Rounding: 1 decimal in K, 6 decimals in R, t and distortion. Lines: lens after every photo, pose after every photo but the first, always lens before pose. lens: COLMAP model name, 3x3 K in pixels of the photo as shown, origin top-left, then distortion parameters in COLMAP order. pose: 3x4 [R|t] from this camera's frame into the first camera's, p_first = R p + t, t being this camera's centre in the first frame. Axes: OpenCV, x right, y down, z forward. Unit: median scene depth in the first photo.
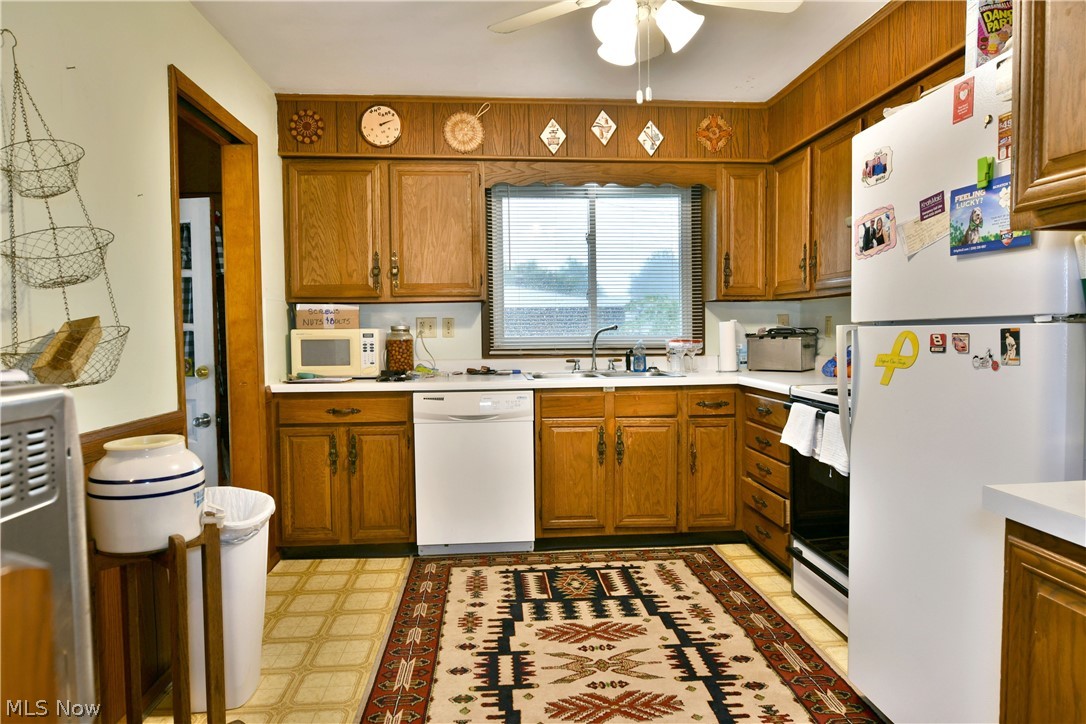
lens RADIAL K [[665.8, 0, 544.1], [0, 665.8, 349.3], [0, 0, 1]] dist [-0.001329, -0.018377]
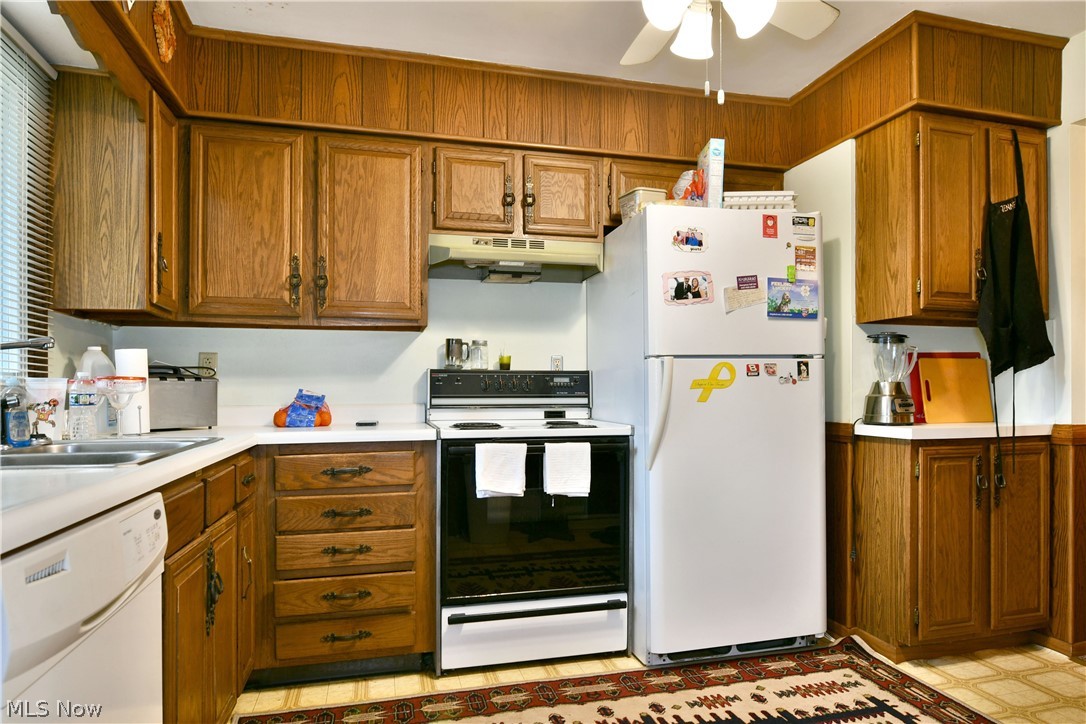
lens RADIAL K [[703.7, 0, 545.6], [0, 703.7, 386.8], [0, 0, 1]] dist [-0.018773, -0.000839]
pose [[-0.195646, 0.021269, 0.980444, -0.942839], [0.040063, 0.999104, -0.013679, 0.033589], [-0.979856, 0.036603, -0.196322, 1.810554]]
